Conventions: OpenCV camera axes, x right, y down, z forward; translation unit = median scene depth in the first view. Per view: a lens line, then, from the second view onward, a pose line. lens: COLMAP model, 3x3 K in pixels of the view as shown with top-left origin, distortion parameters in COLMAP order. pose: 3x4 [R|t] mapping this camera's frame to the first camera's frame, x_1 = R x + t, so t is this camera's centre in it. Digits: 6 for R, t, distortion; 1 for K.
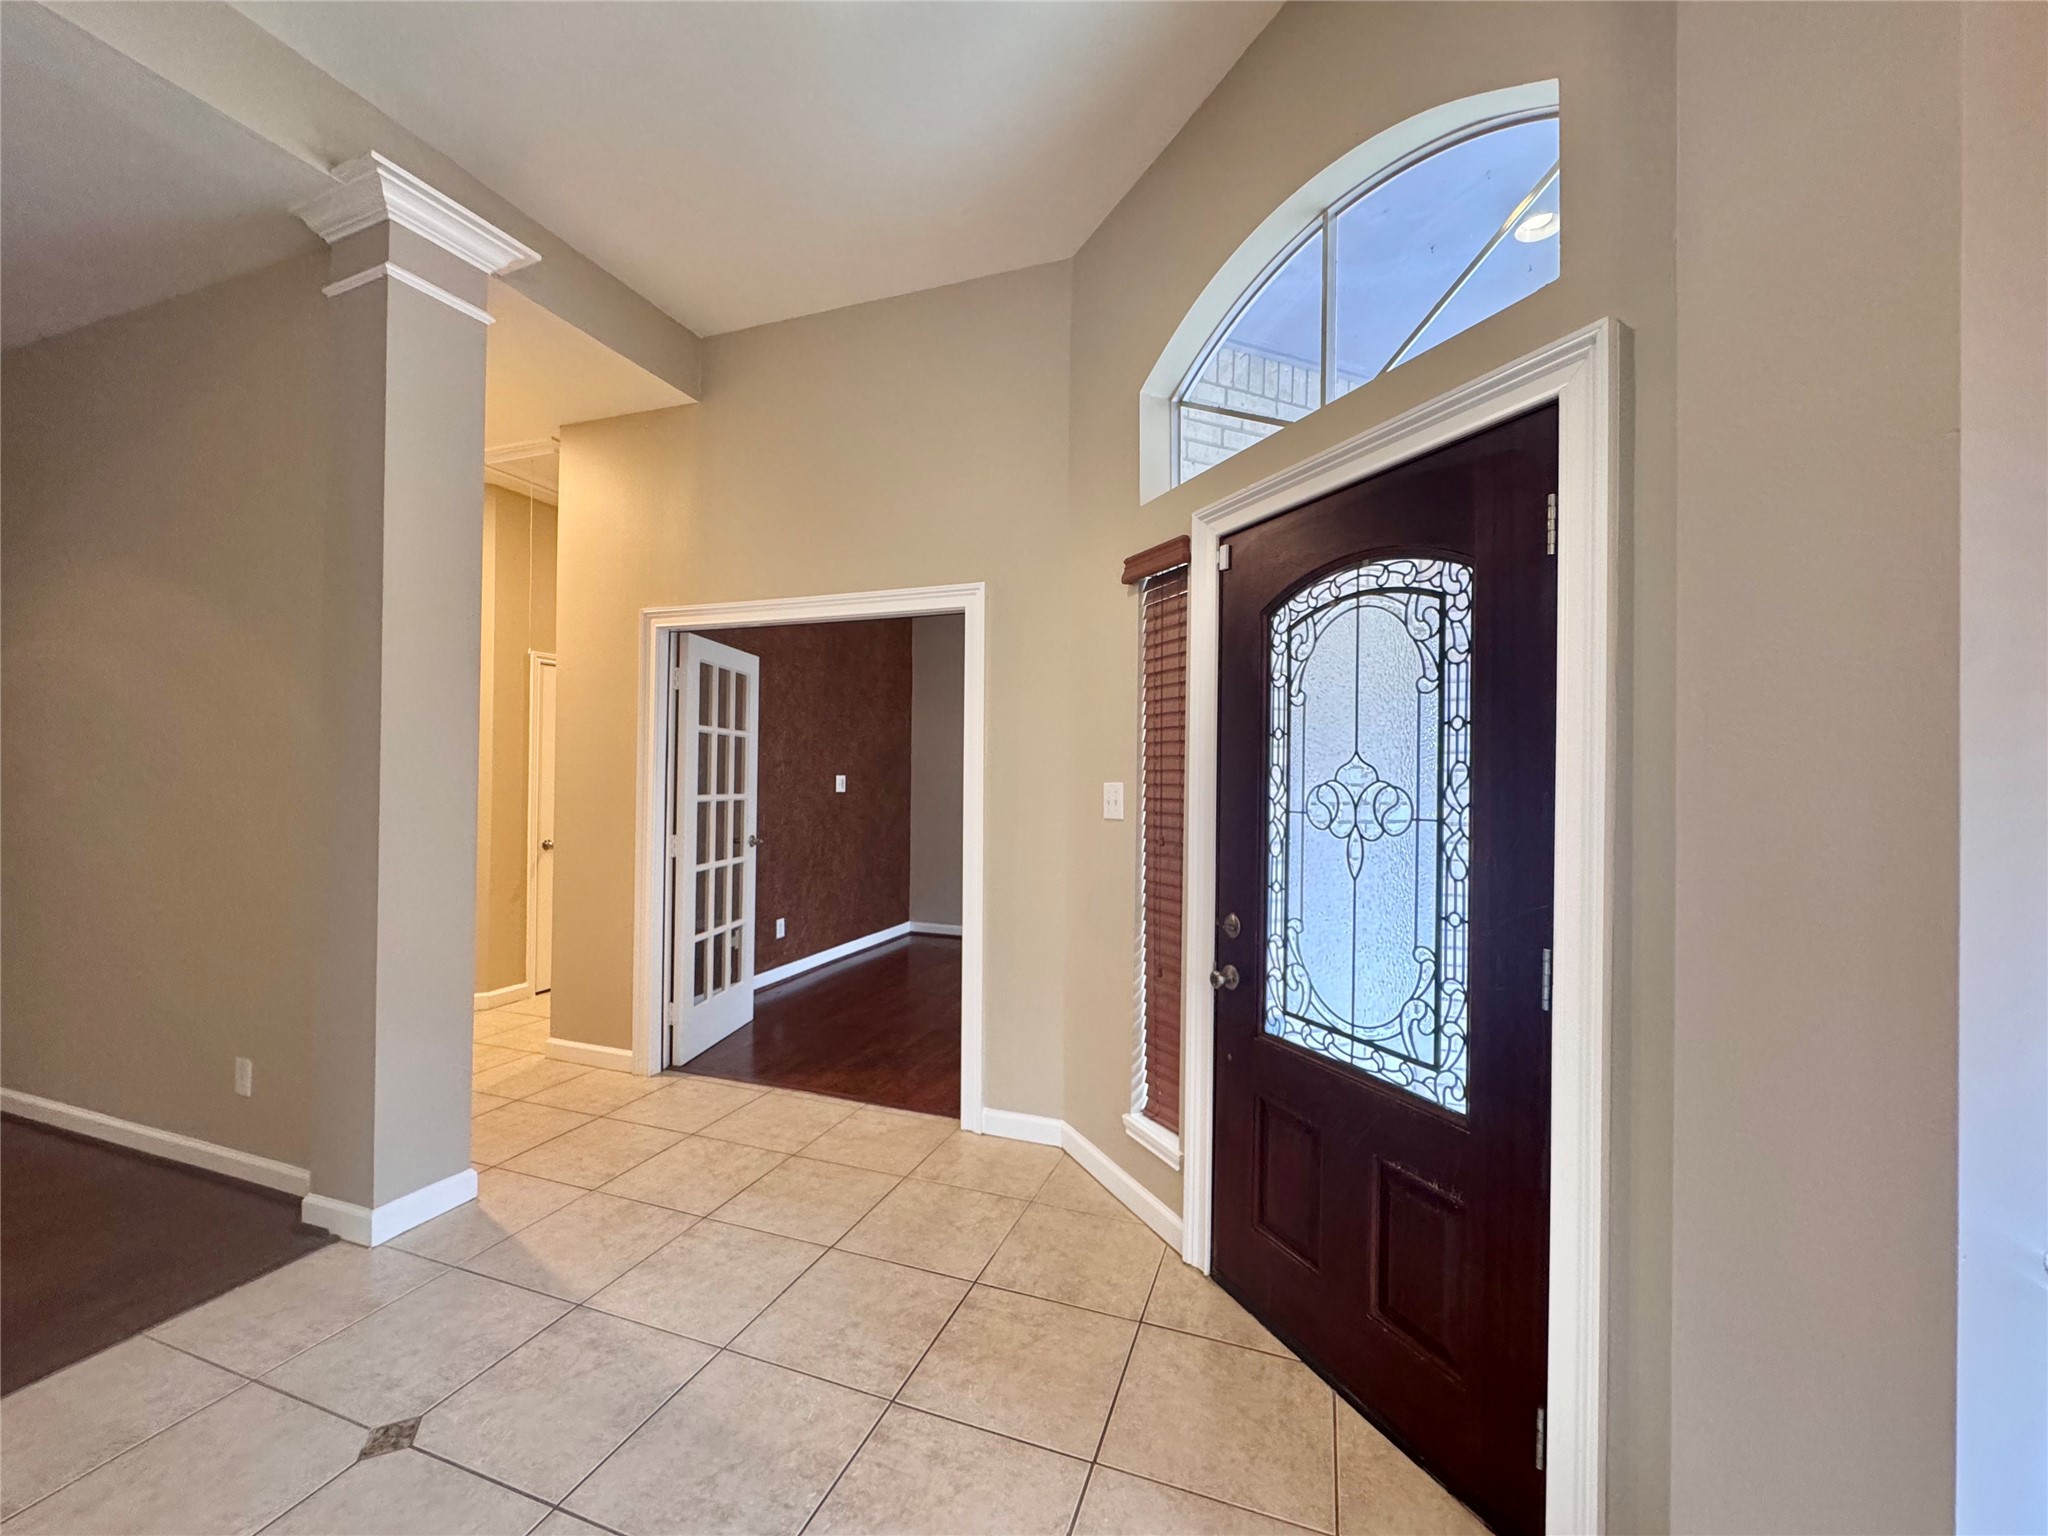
lens RADIAL K [[823.0, 0, 1023.2], [0, 823.0, 775.4], [0, 0, 1]] dist [-0.000371, 0.000052]
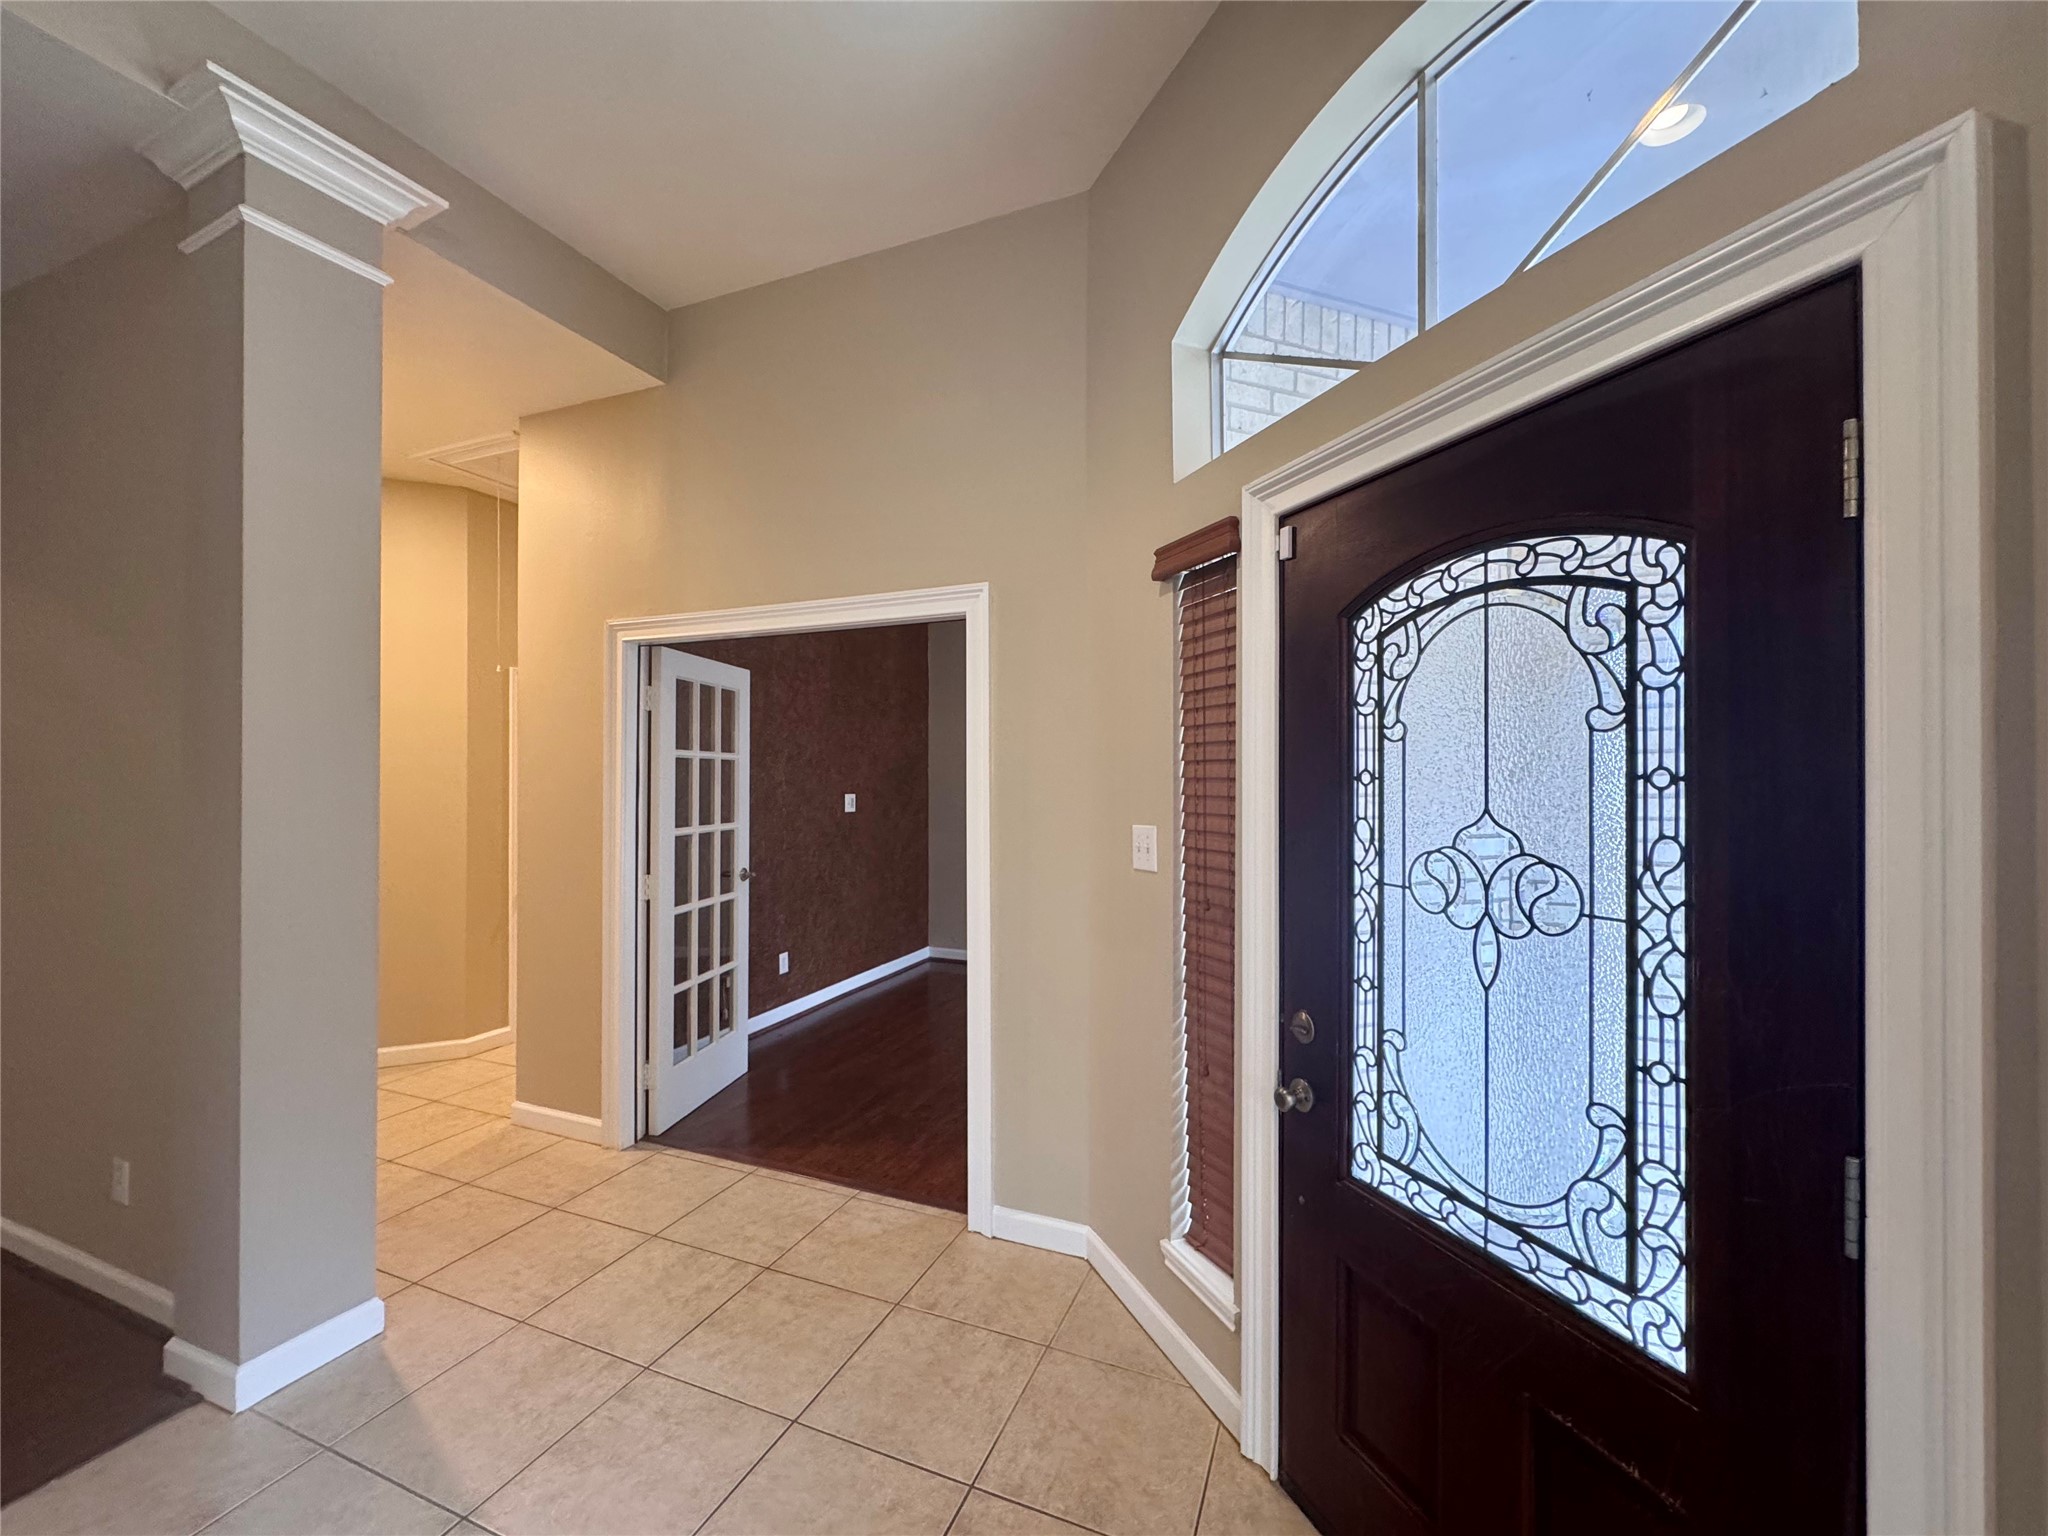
lens RADIAL K [[823.0, 0, 1023.2], [0, 823.0, 775.4], [0, 0, 1]] dist [-0.000371, 0.000052]
pose [[0.999176, -0.011584, -0.038887, 0.025858], [0.011571, 0.999933, -0.000553, -0.048597], [0.038890, 0.000103, 0.999243, 0.214056]]
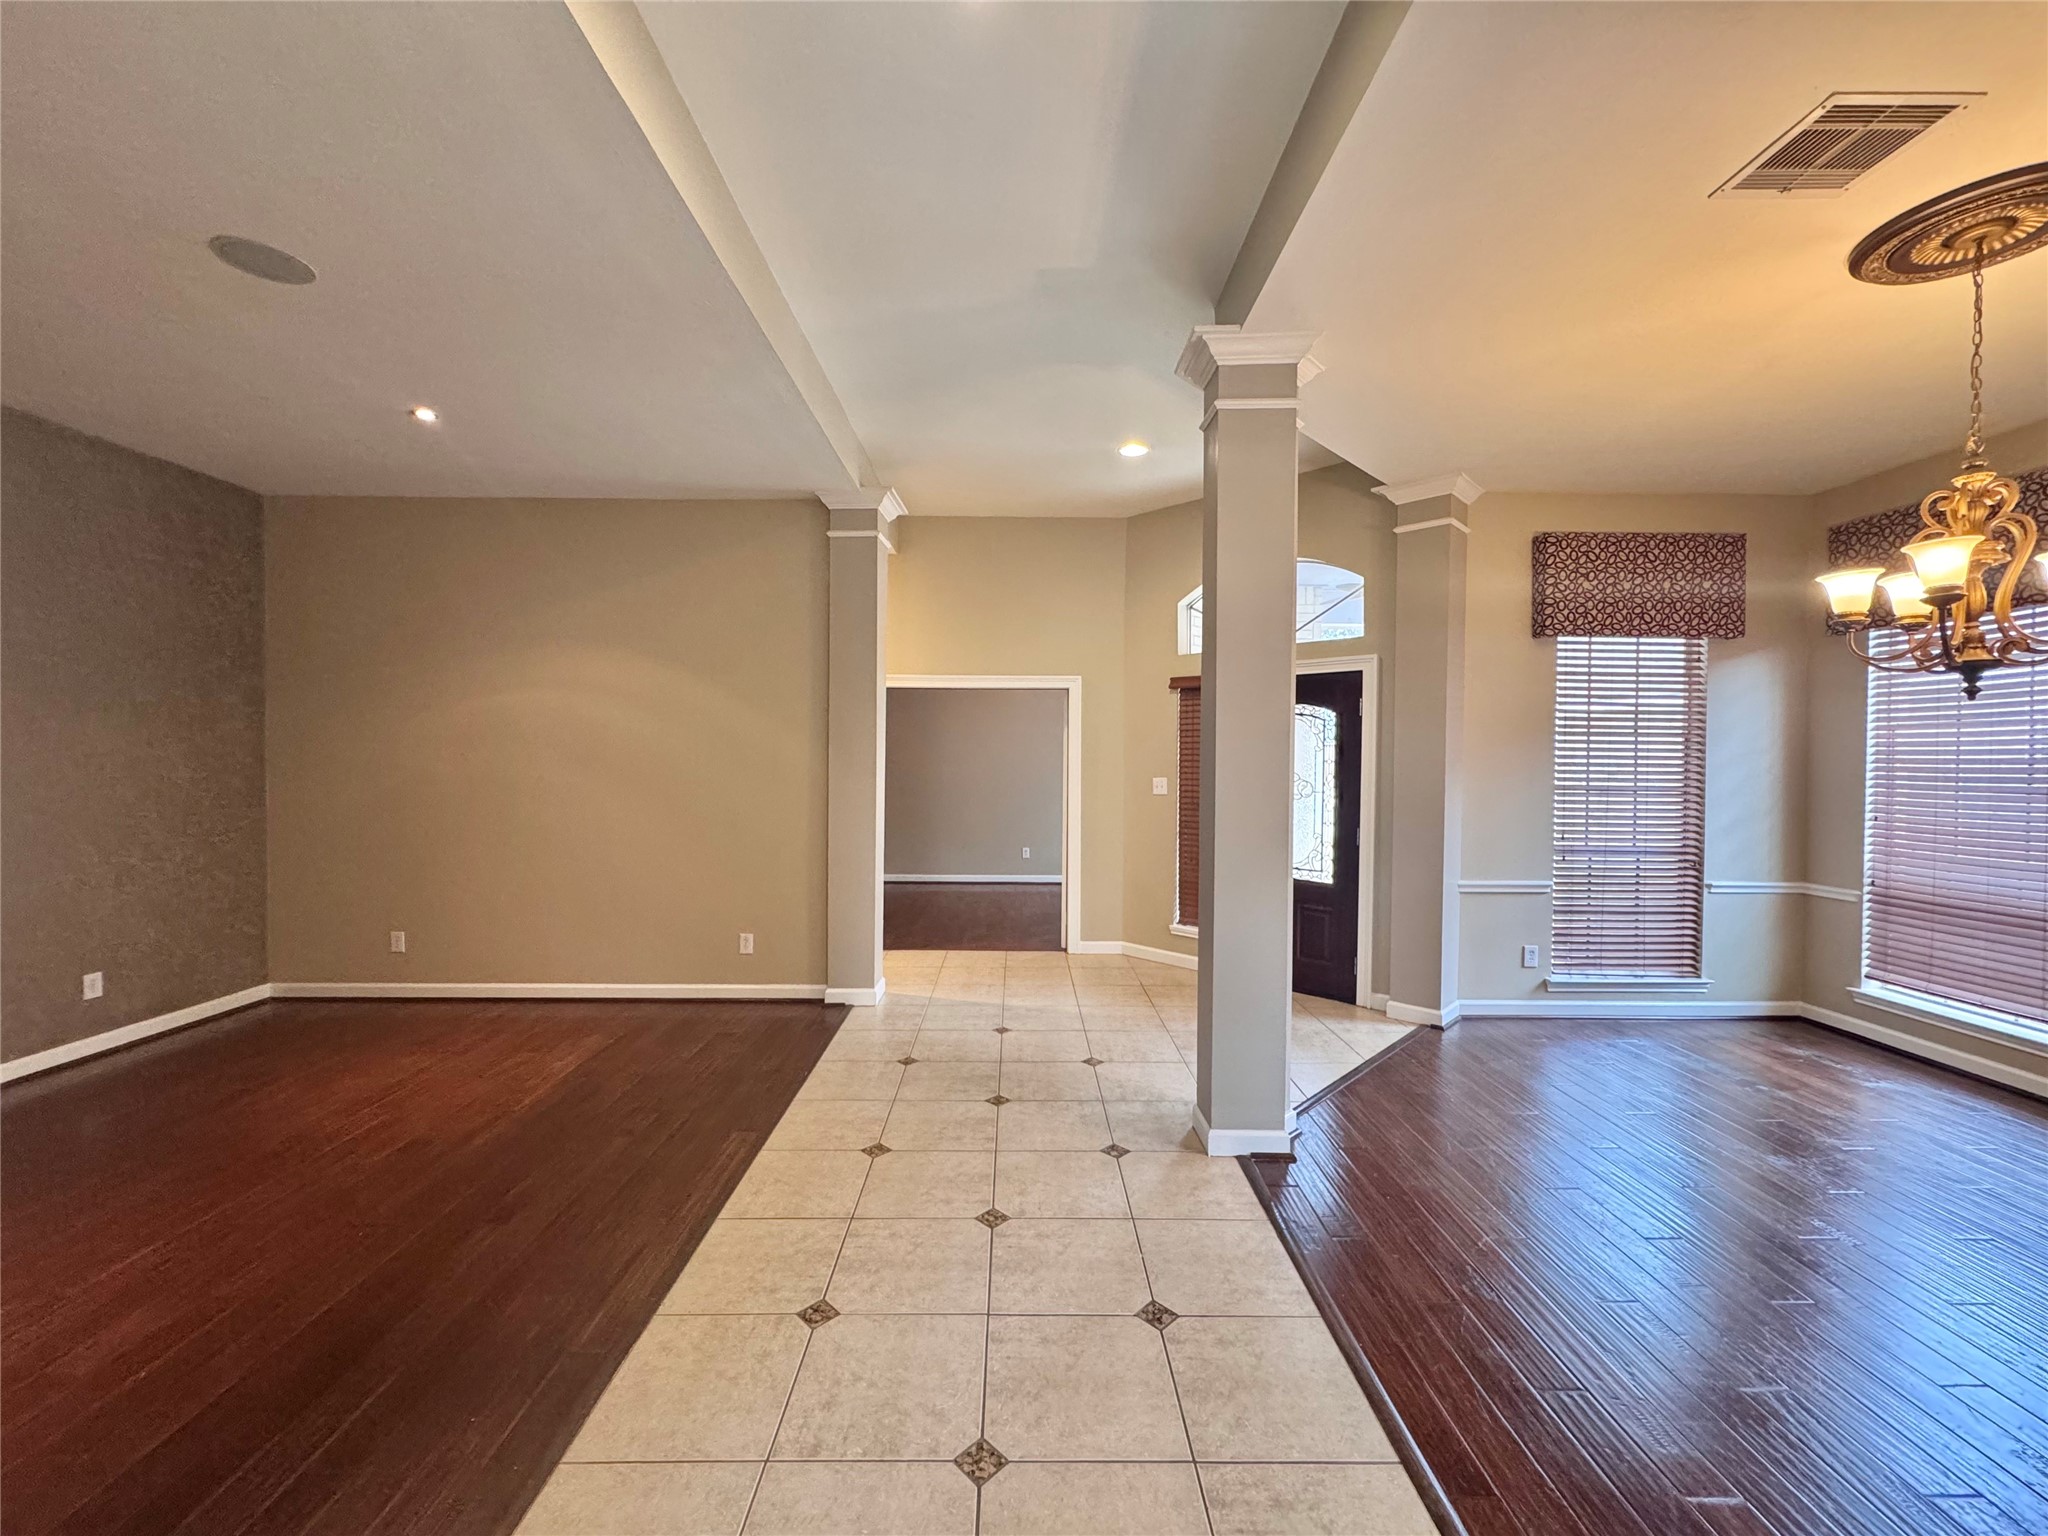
lens RADIAL K [[811.7, 0, 1024.0], [0, 811.7, 768.0], [0, 0, 1]] dist [-0.000162, -0.000003]
pose [[0.937384, -0.006728, 0.348233, -1.139087], [0.001463, 0.999881, 0.015381, -0.059933], [-0.348295, -0.013909, 0.937282, -1.041537]]
